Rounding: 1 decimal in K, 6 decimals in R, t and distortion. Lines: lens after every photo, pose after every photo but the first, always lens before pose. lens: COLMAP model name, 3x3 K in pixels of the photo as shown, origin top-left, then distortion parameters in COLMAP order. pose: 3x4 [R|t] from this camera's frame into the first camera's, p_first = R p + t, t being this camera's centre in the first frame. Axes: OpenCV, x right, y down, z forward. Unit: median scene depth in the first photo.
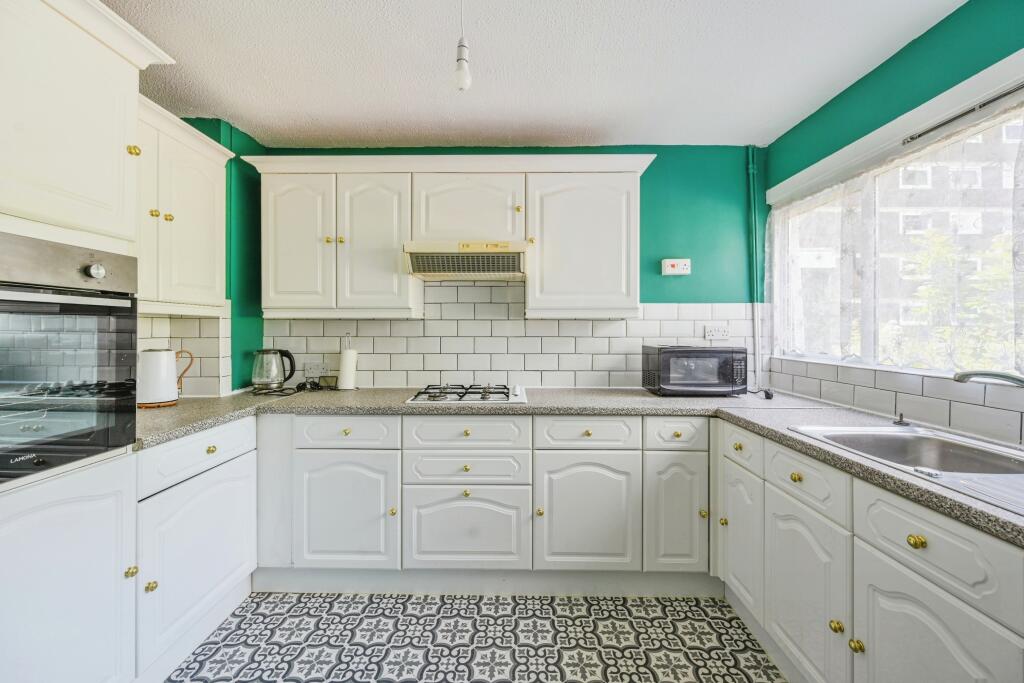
lens RADIAL K [[410.8, 0, 511.2], [0, 410.8, 329.0], [0, 0, 1]] dist [0.000221, -0.000156]
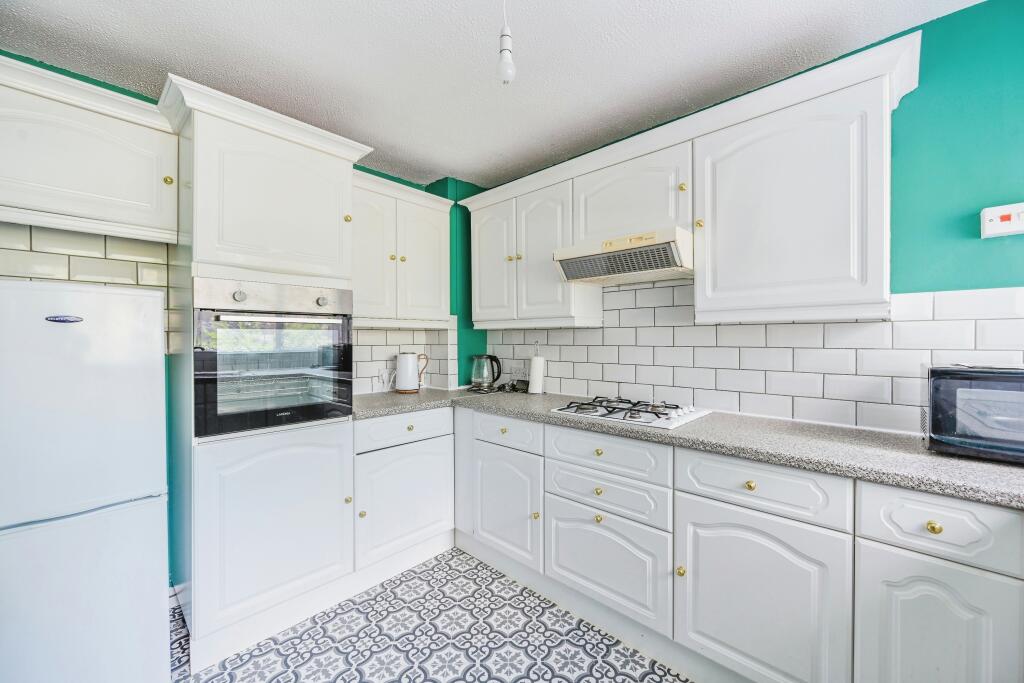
lens RADIAL K [[402.3, 0, 511.8], [0, 402.3, 341.7], [0, 0, 1]] dist [-0.000740, 0.000217]
pose [[0.735791, 0.002249, -0.677205, 0.318015], [0.003968, 0.999963, 0.007632, 0.002132], [0.677197, -0.008303, 0.735755, 0.203093]]
